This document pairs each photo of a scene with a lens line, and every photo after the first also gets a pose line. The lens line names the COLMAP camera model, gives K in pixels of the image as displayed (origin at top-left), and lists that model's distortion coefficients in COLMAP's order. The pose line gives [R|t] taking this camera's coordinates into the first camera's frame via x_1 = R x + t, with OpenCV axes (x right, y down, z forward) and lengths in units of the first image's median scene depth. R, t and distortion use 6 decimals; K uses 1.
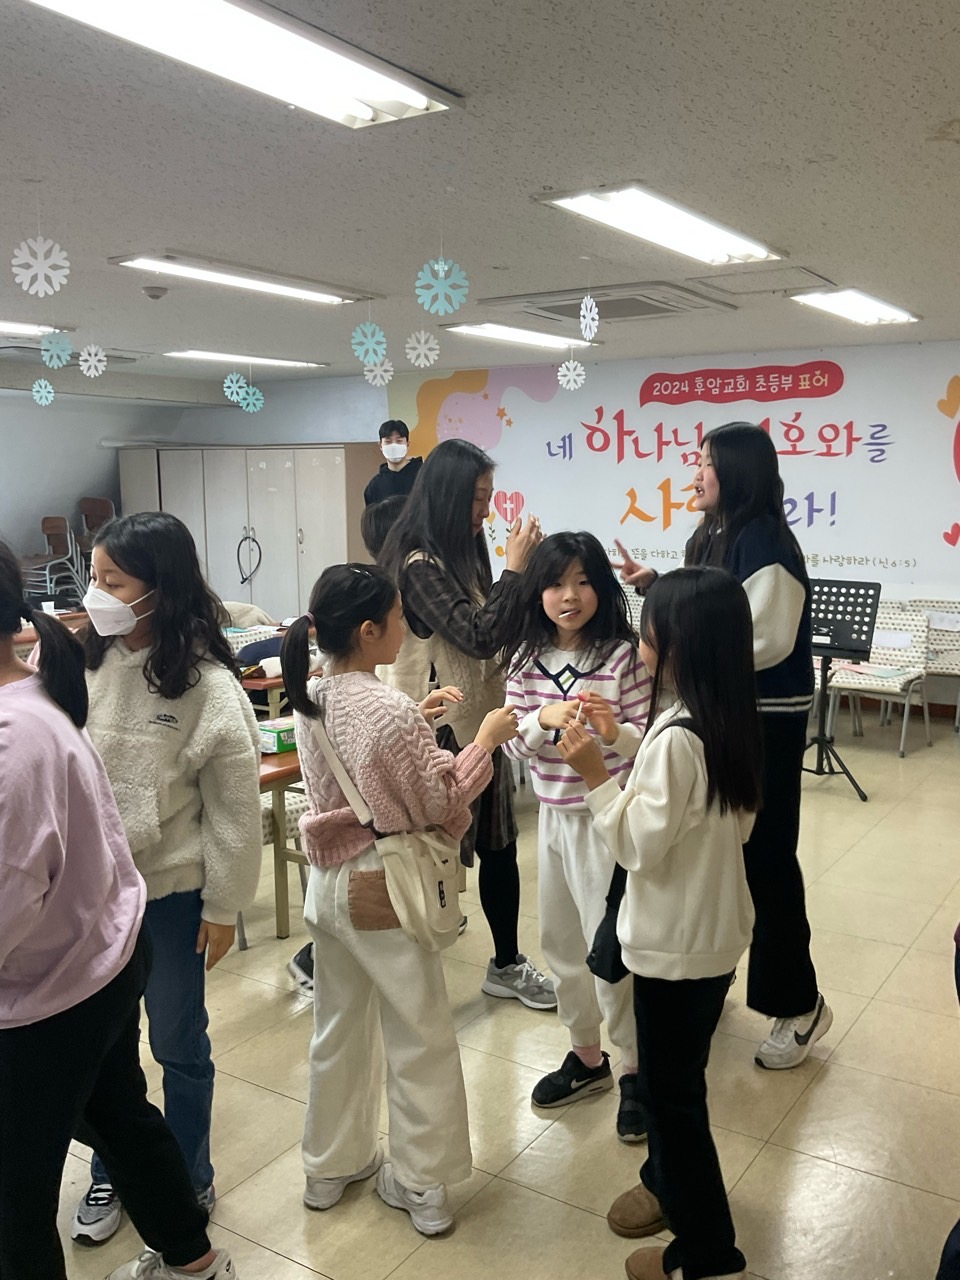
lens RADIAL K [[1158.9, 0, 478.3], [0, 1158.9, 651.0], [0, 0, 1]] dist [0.119996, -0.231527]
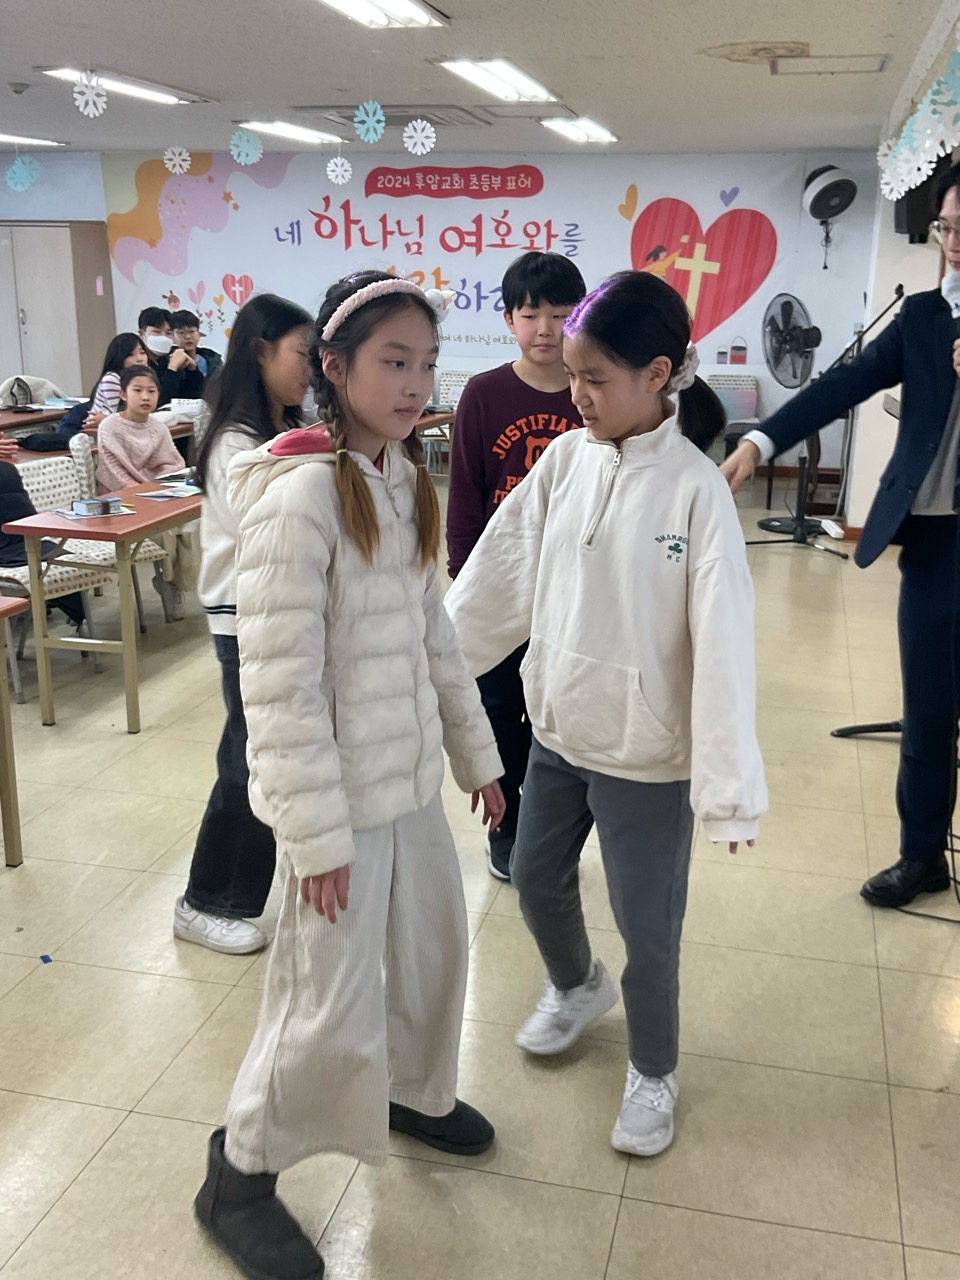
lens RADIAL K [[1303.2, 0, 481.6], [0, 1303.2, 646.7], [0, 0, 1]] dist [0.029225, 0.000000]
pose [[0.944438, -0.073449, 0.320378, -0.195736], [0.029164, 0.989594, 0.140900, 0.041341], [-0.327393, -0.123728, 0.936752, -0.258406]]
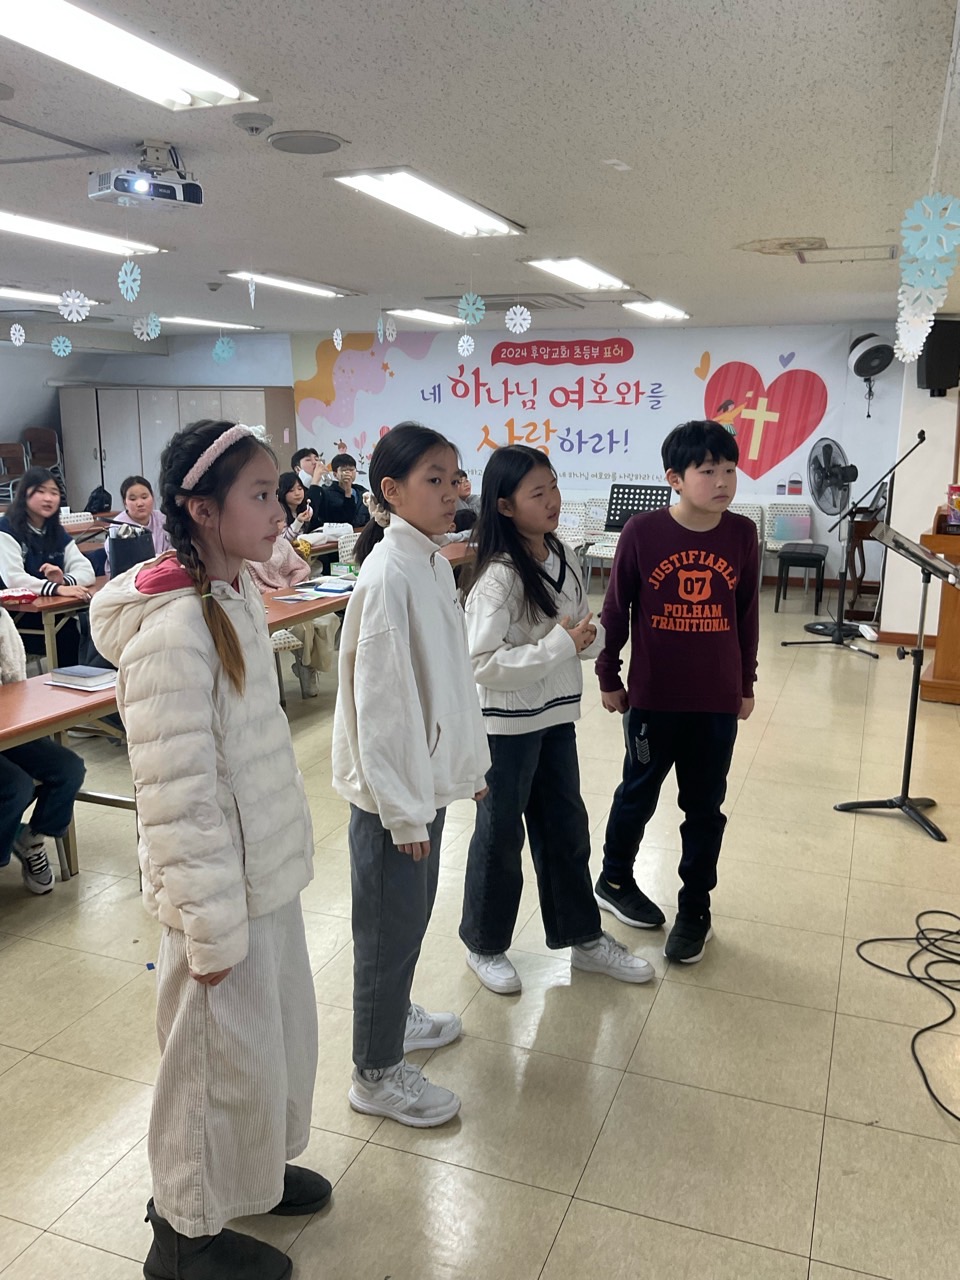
lens RADIAL K [[1060.4, 0, 477.3], [0, 1060.4, 642.3], [0, 0, 1]] dist [0.086545, -0.131689]
pose [[0.977662, -0.032262, 0.207693, -0.161998], [0.019476, 0.997804, 0.063315, 0.041047], [-0.209279, -0.057856, 0.976143, -0.271226]]
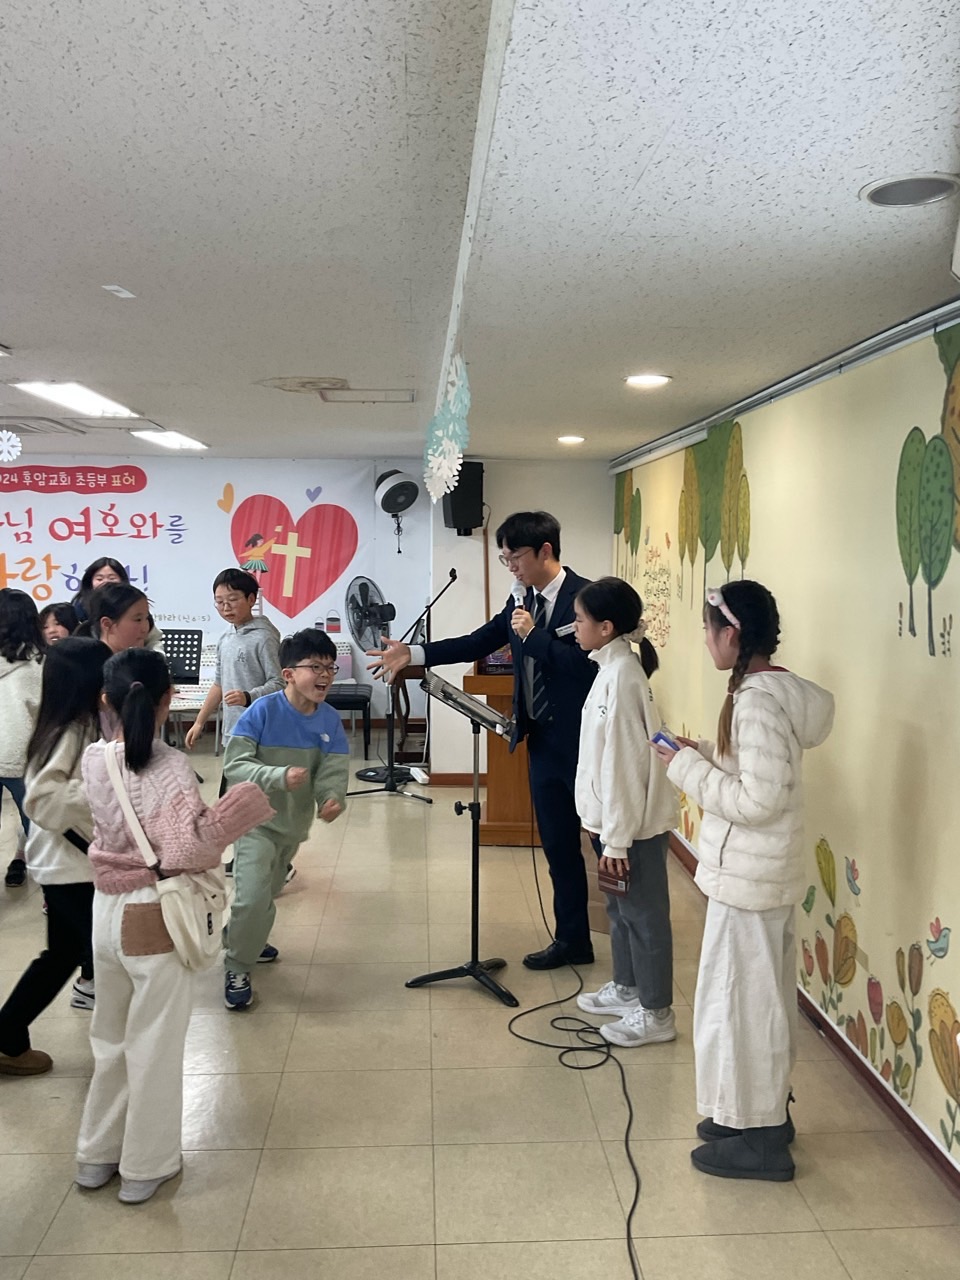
lens RADIAL K [[1158.9, 0, 477.1], [0, 1158.9, 647.0], [0, 0, 1]] dist [0.119996, -0.231527]
pose [[0.810042, -0.045444, 0.584609, -0.157717], [0.080800, 0.996132, -0.034524, 0.028158], [-0.580779, 0.075202, 0.810580, -0.252717]]
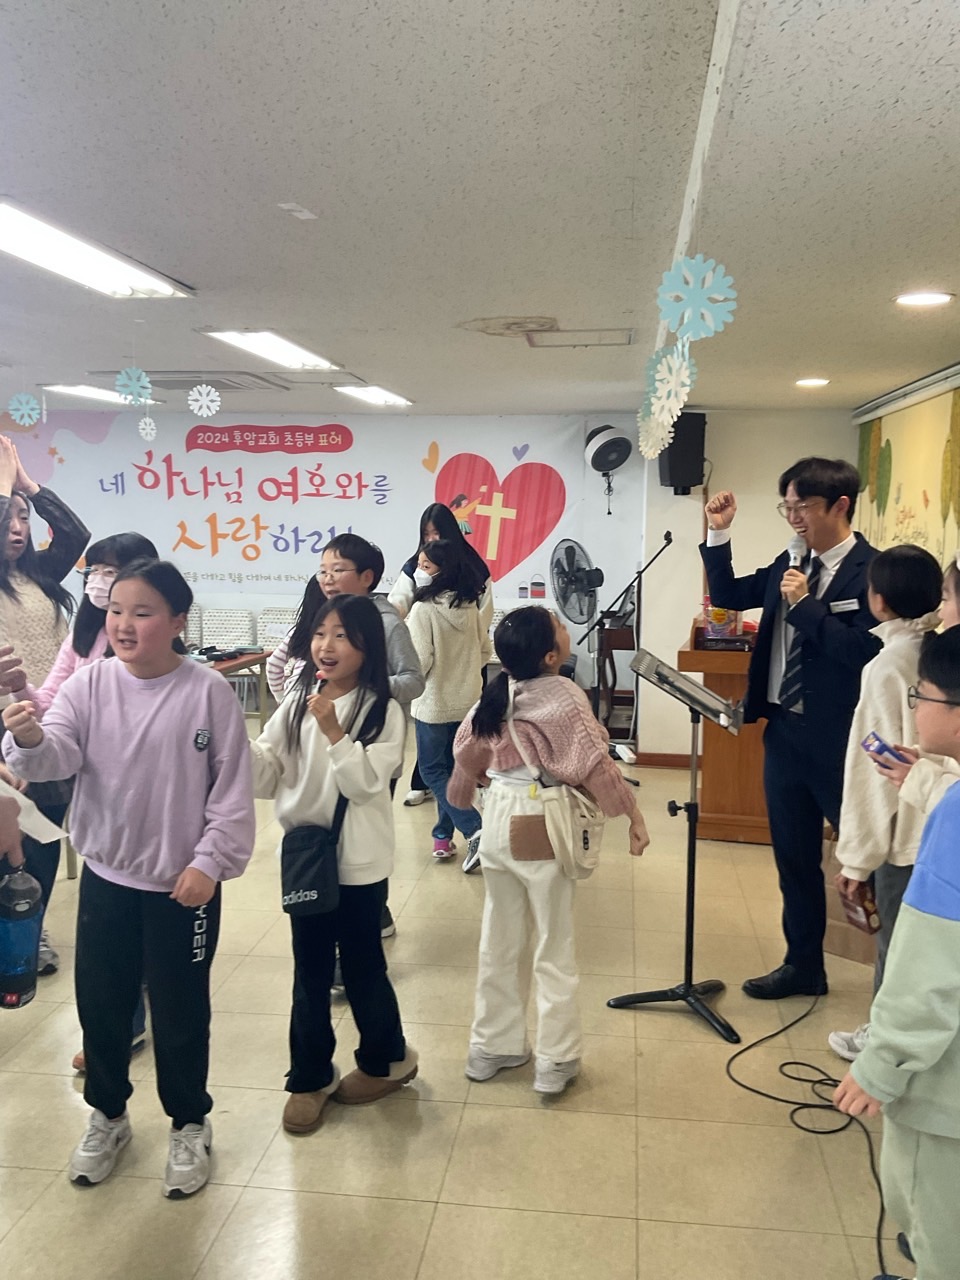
lens RADIAL K [[1158.9, 0, 487.3], [0, 1158.9, 650.0], [0, 0, 1]] dist [0.119996, -0.231527]
pose [[0.897445, -0.045371, 0.438787, -0.122994], [0.055929, 0.998372, -0.011159, 0.020849], [-0.437567, 0.034556, 0.898522, -0.196639]]
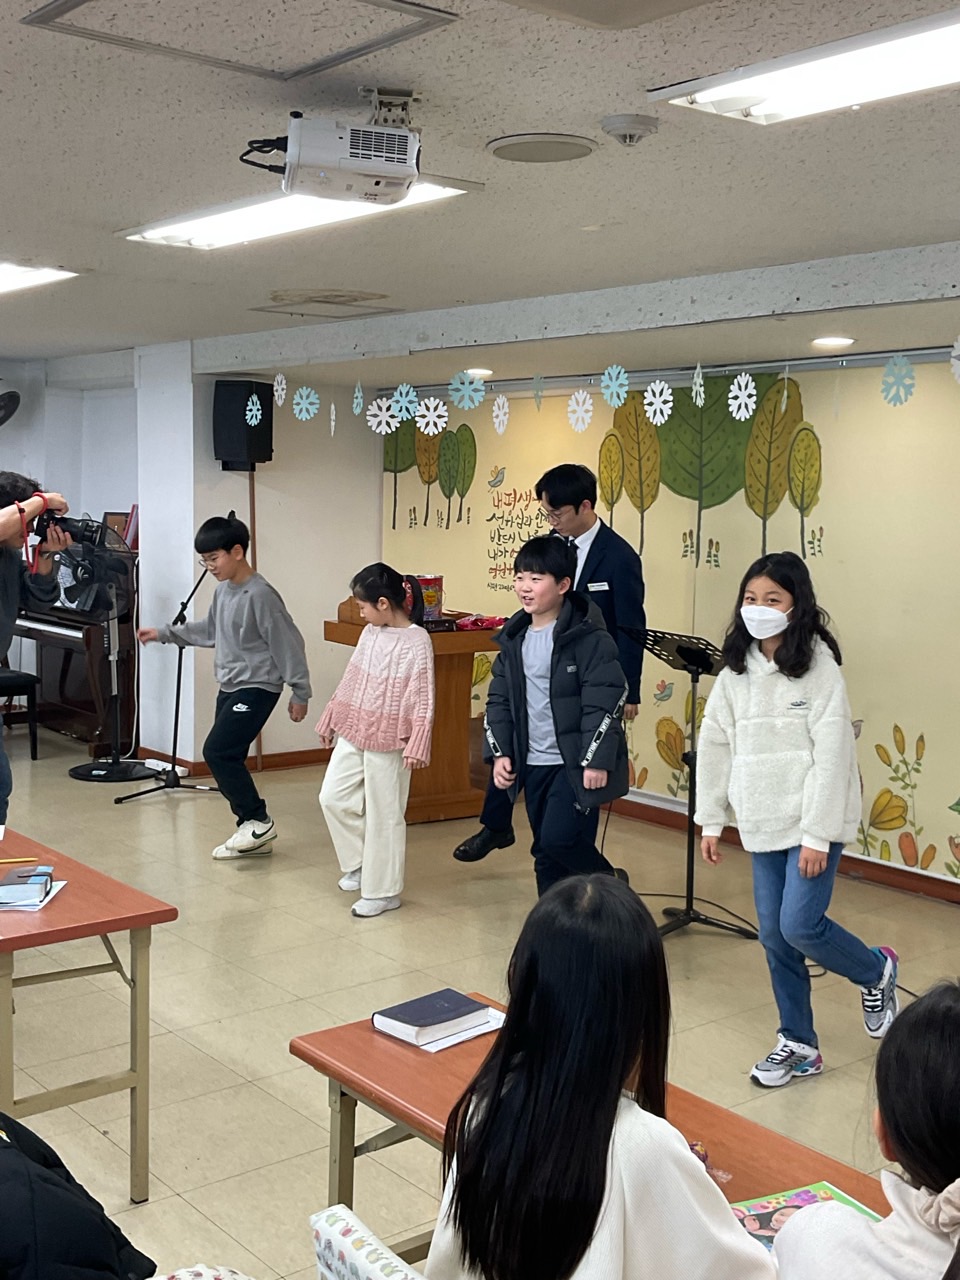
lens RADIAL K [[1487.2, 0, 482.2], [0, 1487.2, 638.3], [0, 0, 1]] dist [0.063027, 0.000000]
pose [[0.305179, -0.086911, 0.948321, -0.519872], [0.117816, 0.991622, 0.052966, -0.017909], [-0.944979, 0.095563, 0.312862, 0.058017]]
